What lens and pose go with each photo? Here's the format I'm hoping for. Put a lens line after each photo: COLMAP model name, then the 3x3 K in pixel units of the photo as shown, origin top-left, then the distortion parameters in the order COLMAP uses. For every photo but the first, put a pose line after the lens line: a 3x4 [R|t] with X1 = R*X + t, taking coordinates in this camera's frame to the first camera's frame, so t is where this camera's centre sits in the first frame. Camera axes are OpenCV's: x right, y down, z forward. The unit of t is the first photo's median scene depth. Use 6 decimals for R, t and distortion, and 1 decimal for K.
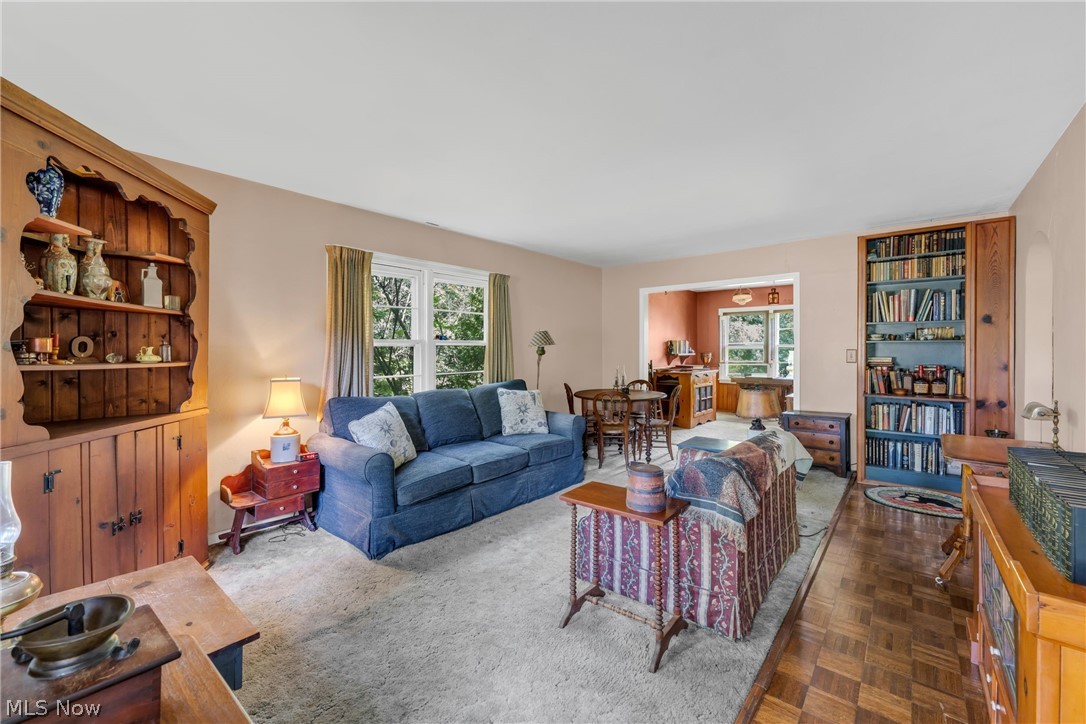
lens RADIAL K [[450.8, 0, 542.4], [0, 450.8, 360.8], [0, 0, 1]] dist [0.001808, -0.001431]
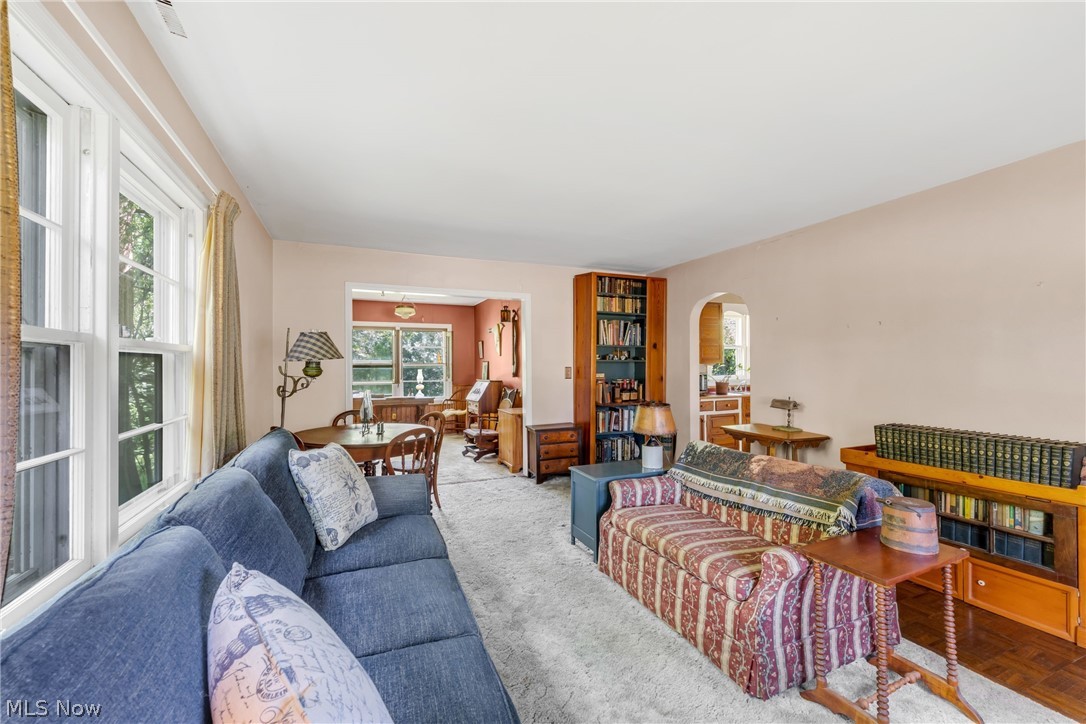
lens RADIAL K [[450.8, 0, 542.5], [0, 450.8, 366.2], [0, 0, 1]] dist [0.001808, -0.001431]
pose [[0.463118, 0.002166, 0.886294, -0.242167], [0.027725, 0.999472, -0.016930, -0.006162], [-0.885863, 0.032413, 0.462813, 0.338743]]
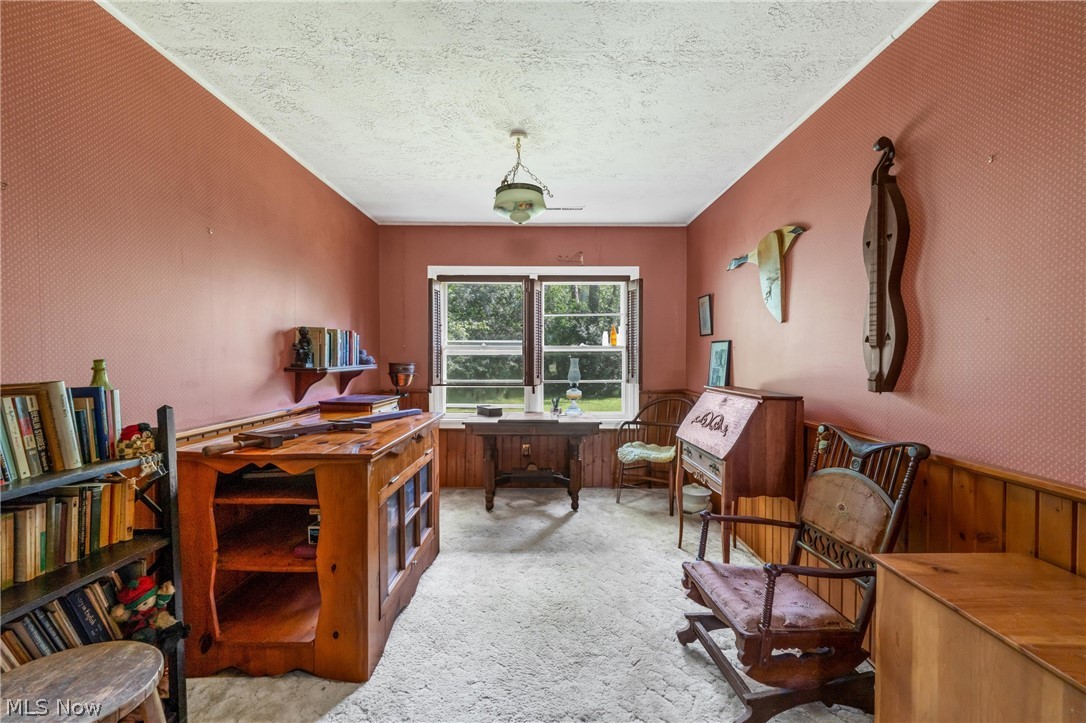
lens RADIAL K [[450.8, 0, 540.1], [0, 450.8, 360.3], [0, 0, 1]] dist [0.001808, -0.001431]
pose [[0.771125, -0.001193, 0.636682, 0.242415], [0.010321, 0.999890, -0.010626, -0.018270], [-0.636600, 0.014766, 0.771053, 0.741563]]
